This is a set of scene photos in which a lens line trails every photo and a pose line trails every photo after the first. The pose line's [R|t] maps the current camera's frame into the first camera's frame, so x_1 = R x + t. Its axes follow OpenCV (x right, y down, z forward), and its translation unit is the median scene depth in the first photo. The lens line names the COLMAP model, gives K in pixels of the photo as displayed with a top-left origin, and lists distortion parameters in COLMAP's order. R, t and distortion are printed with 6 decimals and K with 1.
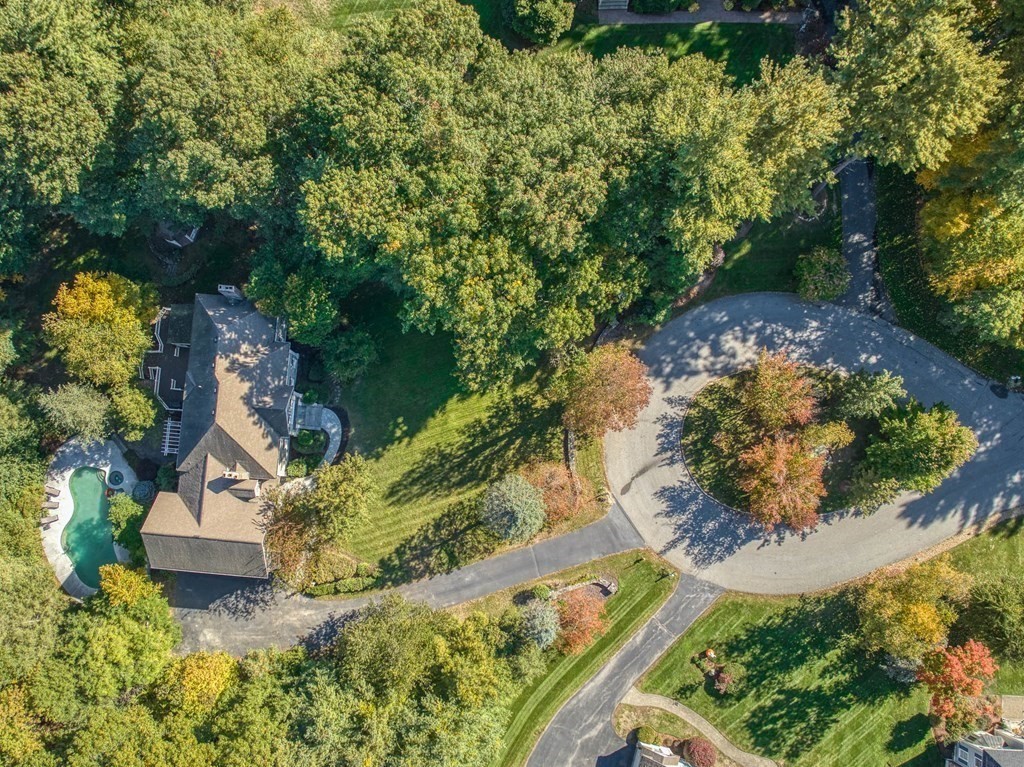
lens RADIAL K [[715.6, 0, 510.2], [0, 715.6, 384.3], [0, 0, 1]] dist [-0.027824, -0.002473]
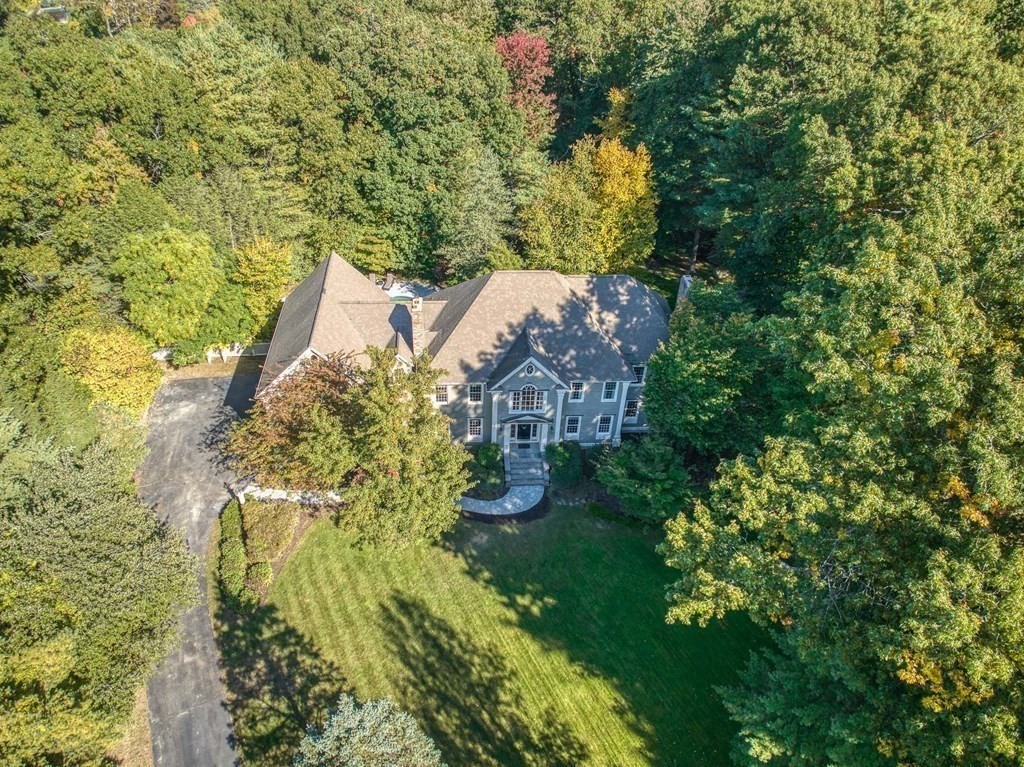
lens RADIAL K [[715.6, 0, 513.8], [0, 715.6, 386.1], [0, 0, 1]] dist [-0.027824, -0.002473]
pose [[0.164484, 0.602003, -0.781369, 0.150694], [-0.981796, 0.176199, -0.070923, 0.085504], [0.094981, 0.778811, 0.620026, 0.575965]]
